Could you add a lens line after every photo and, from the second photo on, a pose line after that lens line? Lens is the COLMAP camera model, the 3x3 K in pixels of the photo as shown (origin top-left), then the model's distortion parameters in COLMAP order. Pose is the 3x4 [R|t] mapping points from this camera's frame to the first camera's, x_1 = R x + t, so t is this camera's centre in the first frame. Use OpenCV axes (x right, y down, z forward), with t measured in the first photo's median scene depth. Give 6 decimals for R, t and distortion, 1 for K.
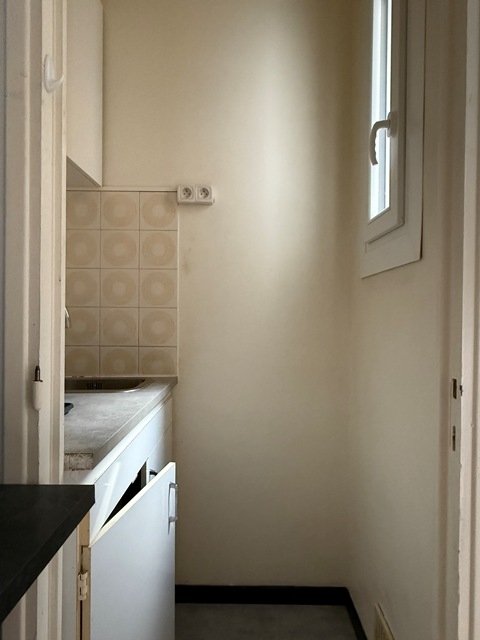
lens RADIAL K [[410.6, 0, 242.4], [0, 410.6, 320.0], [0, 0, 1]] dist [0.007218, 0.005204]
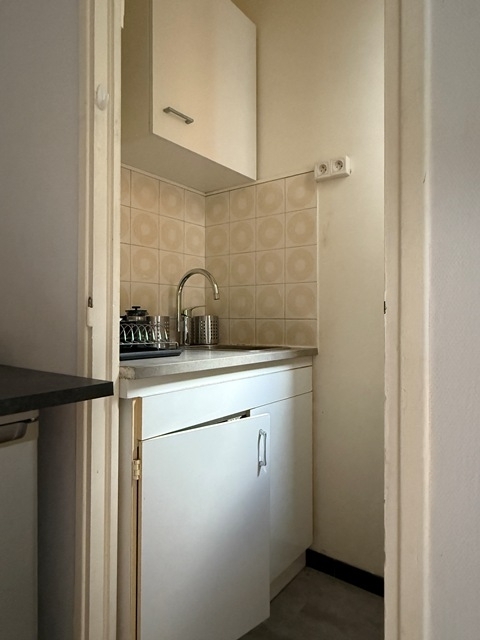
lens RADIAL K [[410.6, 0, 243.9], [0, 410.6, 316.0], [0, 0, 1]] dist [0.007218, 0.005204]
pose [[0.802847, -0.009532, -0.596109, 0.313145], [-0.003818, 0.999769, -0.021128, 0.080414], [0.596173, 0.019238, 0.802625, 0.059681]]
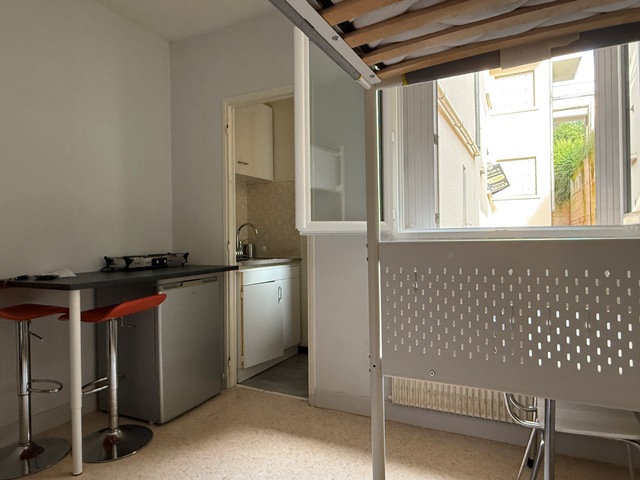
lens RADIAL K [[410.6, 0, 319.8], [0, 410.6, 239.8], [0, 0, 1]] dist [0.007218, 0.005204]
pose [[0.897493, -0.018048, -0.440659, 0.993545], [0.012797, 0.999807, -0.014886, 0.071436], [0.440843, 0.007721, 0.897551, -1.096195]]
